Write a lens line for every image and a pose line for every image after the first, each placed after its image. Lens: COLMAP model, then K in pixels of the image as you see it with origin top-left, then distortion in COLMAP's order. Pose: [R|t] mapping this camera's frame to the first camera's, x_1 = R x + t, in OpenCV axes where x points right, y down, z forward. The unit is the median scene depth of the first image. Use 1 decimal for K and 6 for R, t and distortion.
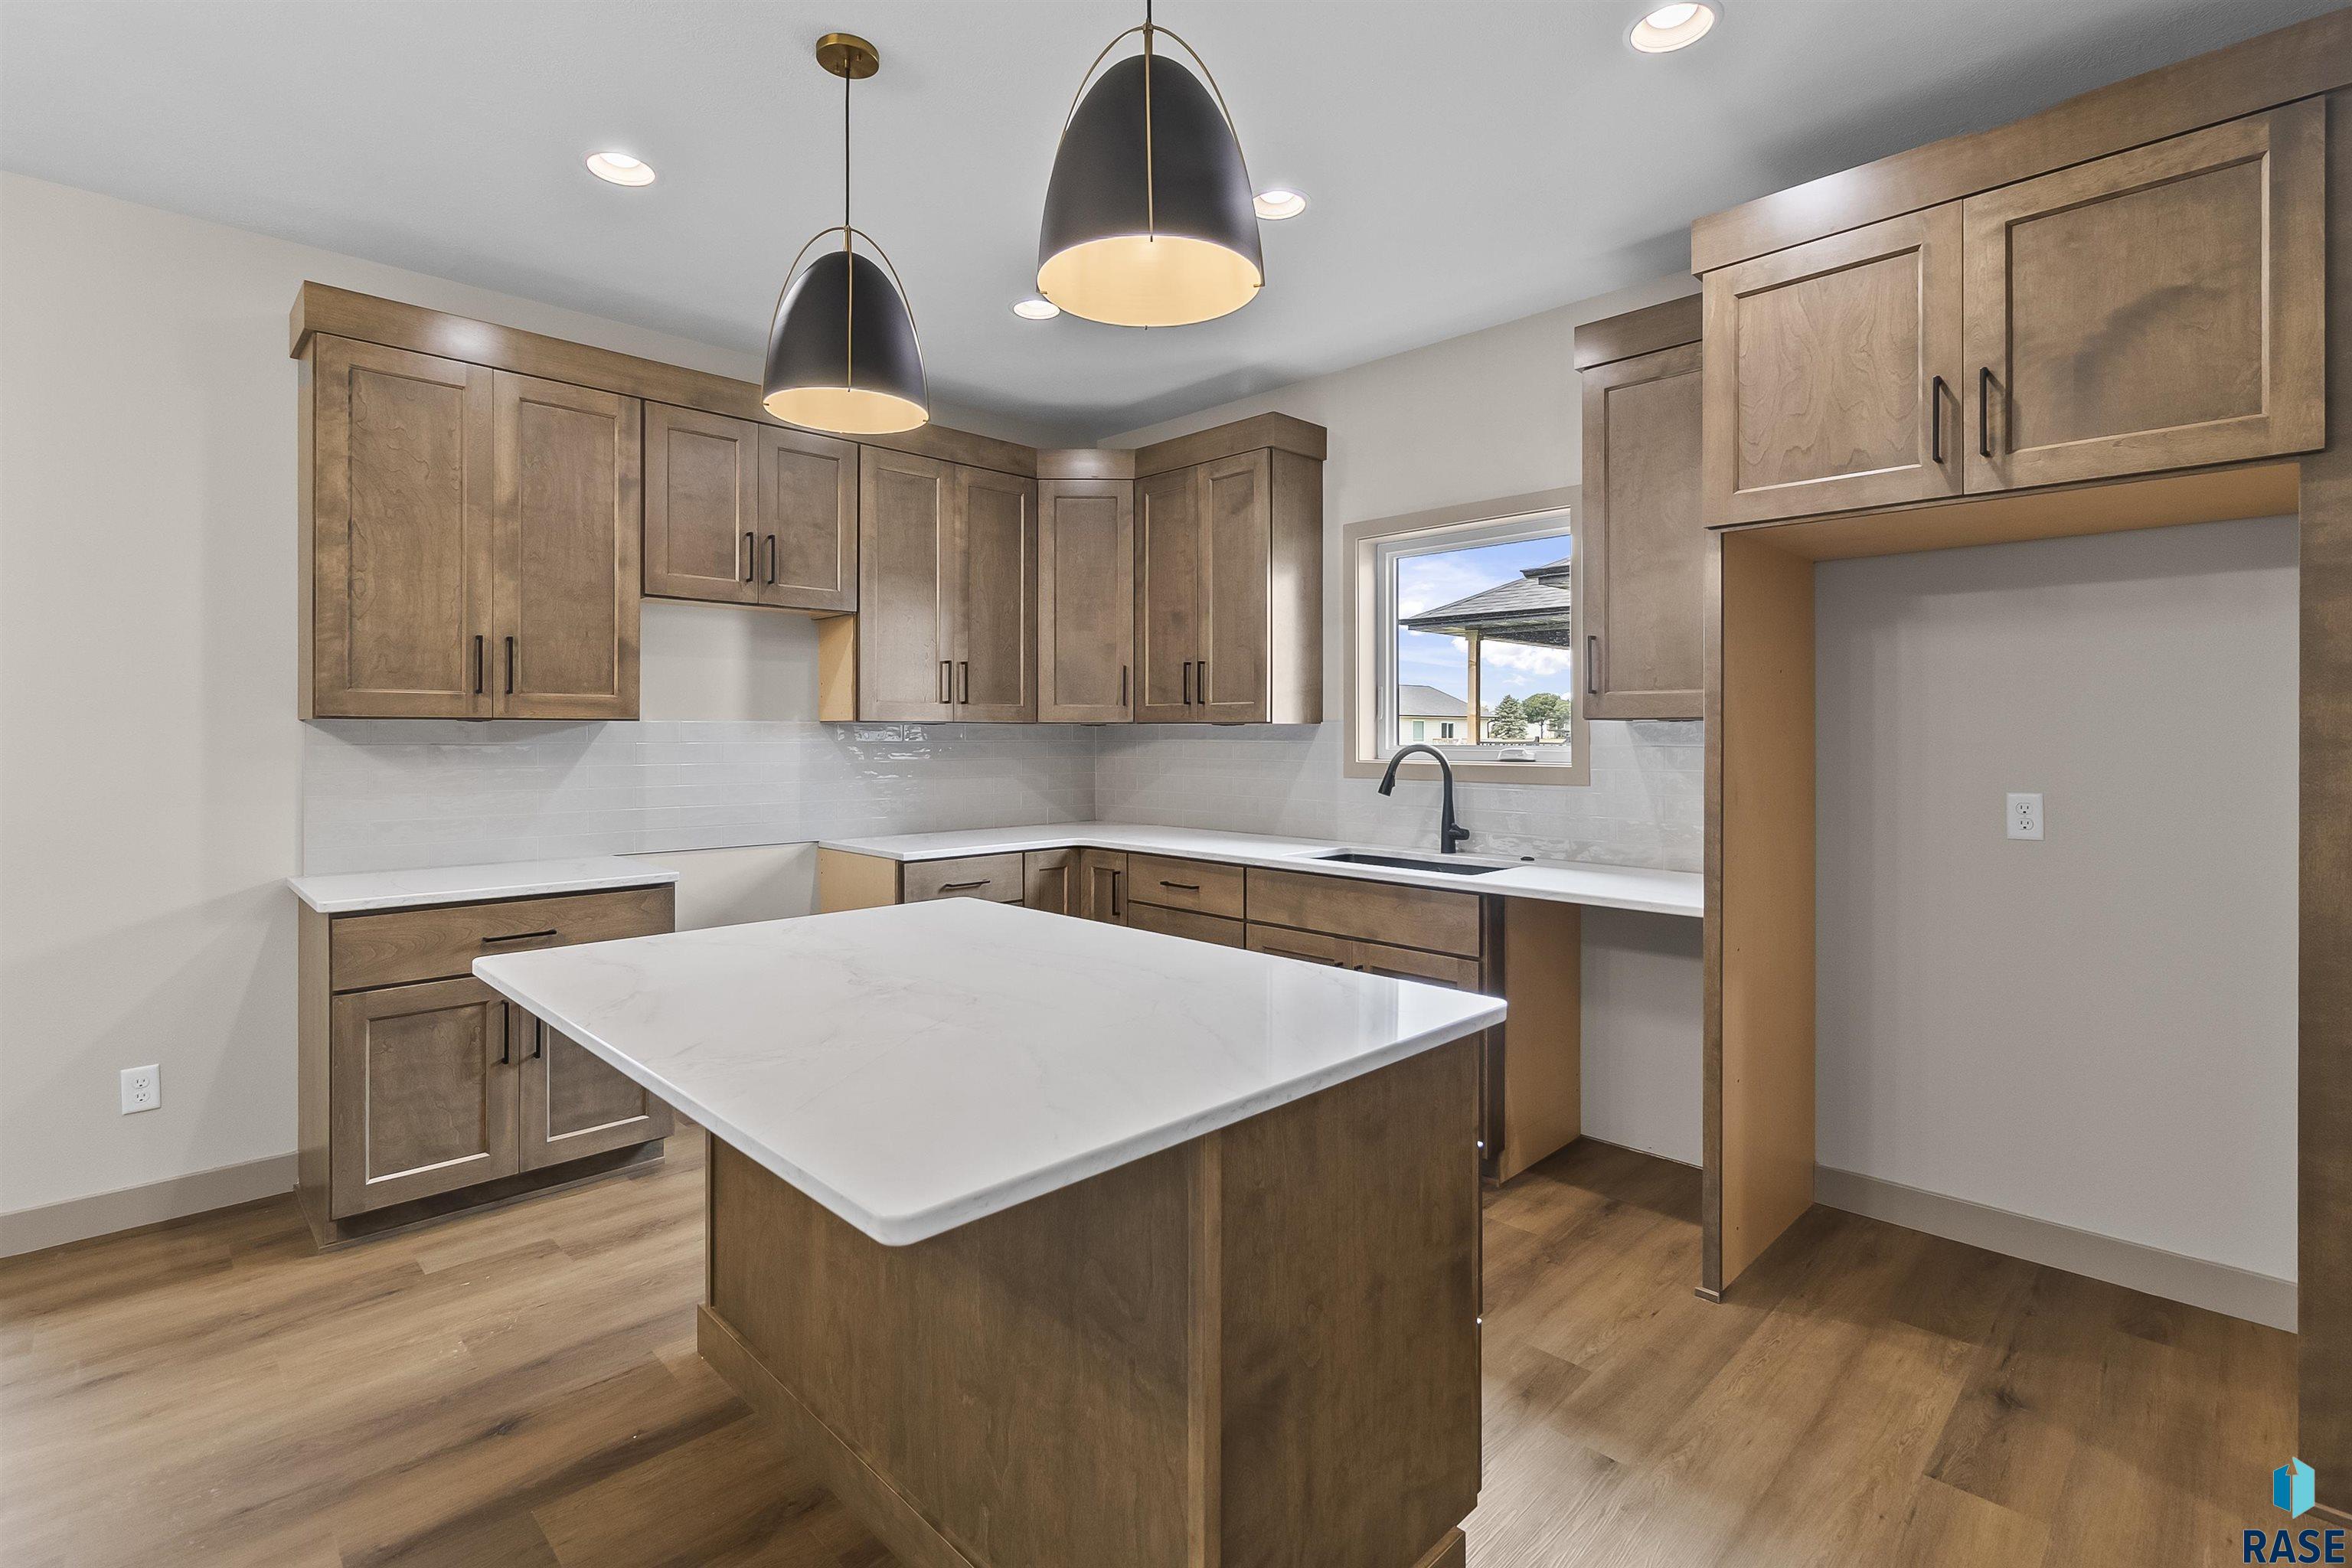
lens RADIAL K [[1082.7, 0, 1173.9], [0, 1082.7, 767.0], [0, 0, 1]] dist [0.011032, -0.000581]
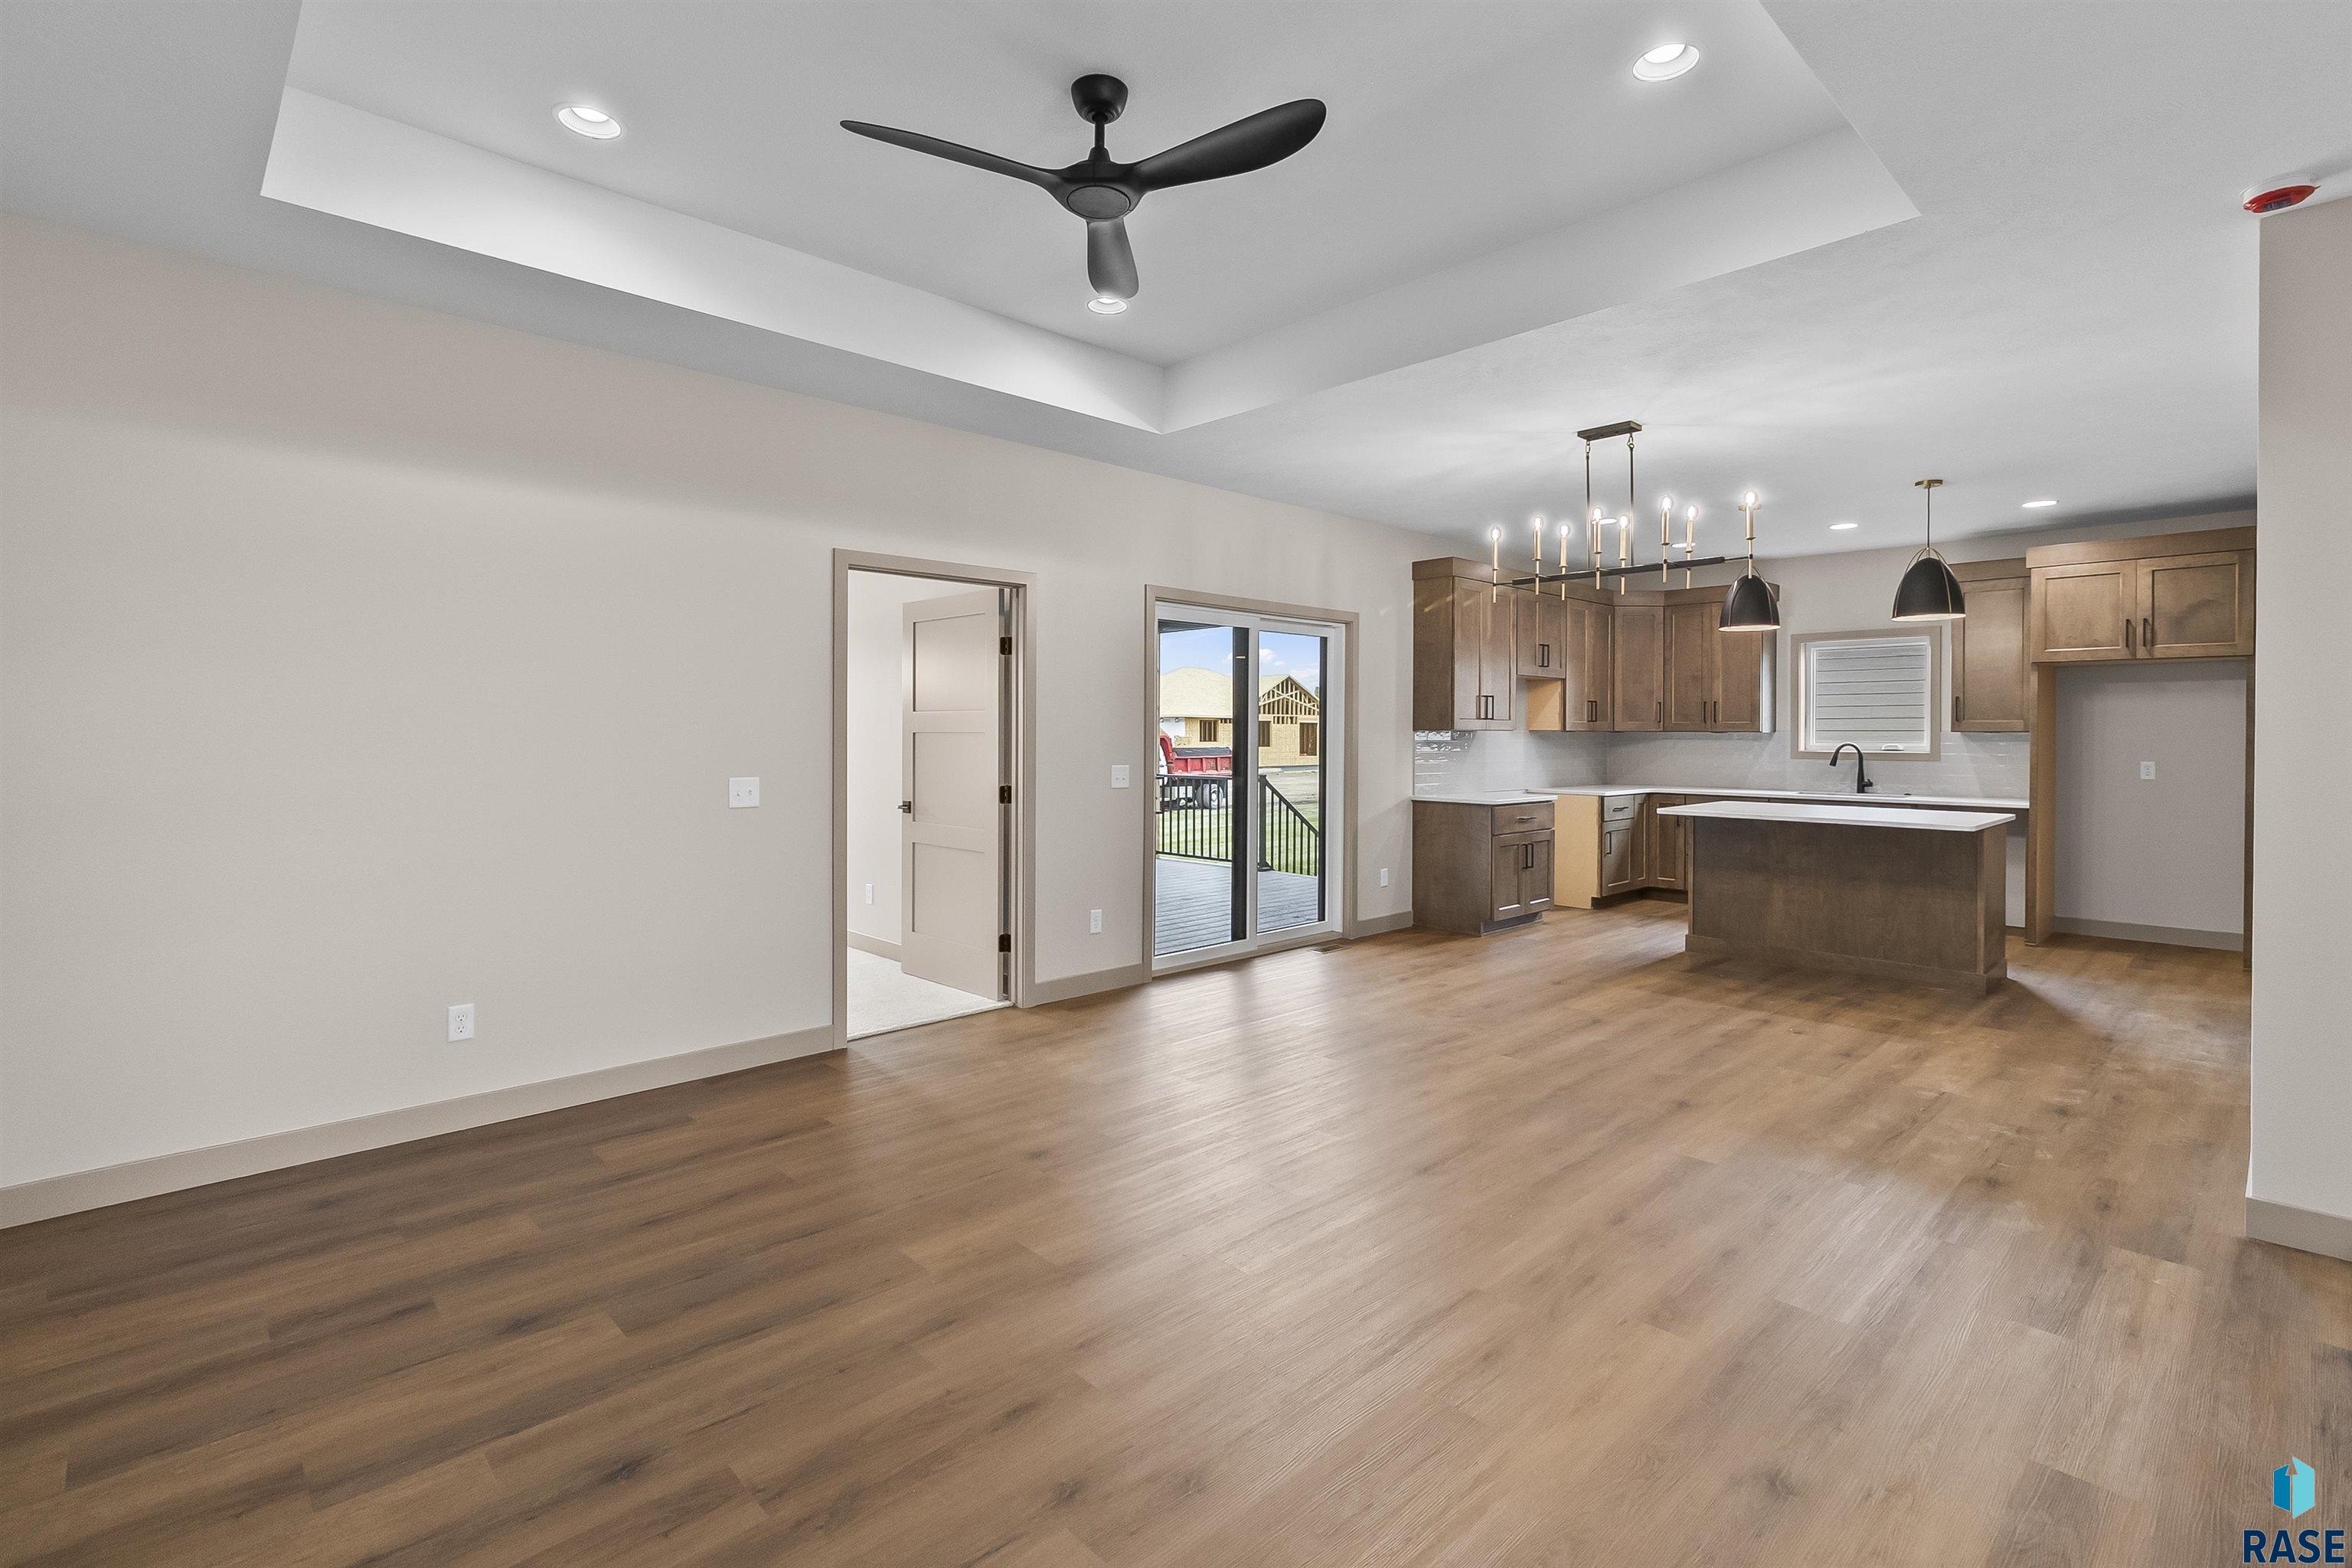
lens RADIAL K [[1082.7, 0, 1177.8], [0, 1082.7, 767.1], [0, 0, 1]] dist [0.011032, -0.000581]
pose [[0.999992, 0.004085, 0.000192, -1.444170], [-0.004085, 0.999992, 0.000171, 0.042605], [-0.000192, -0.000172, 1.000000, -1.511285]]
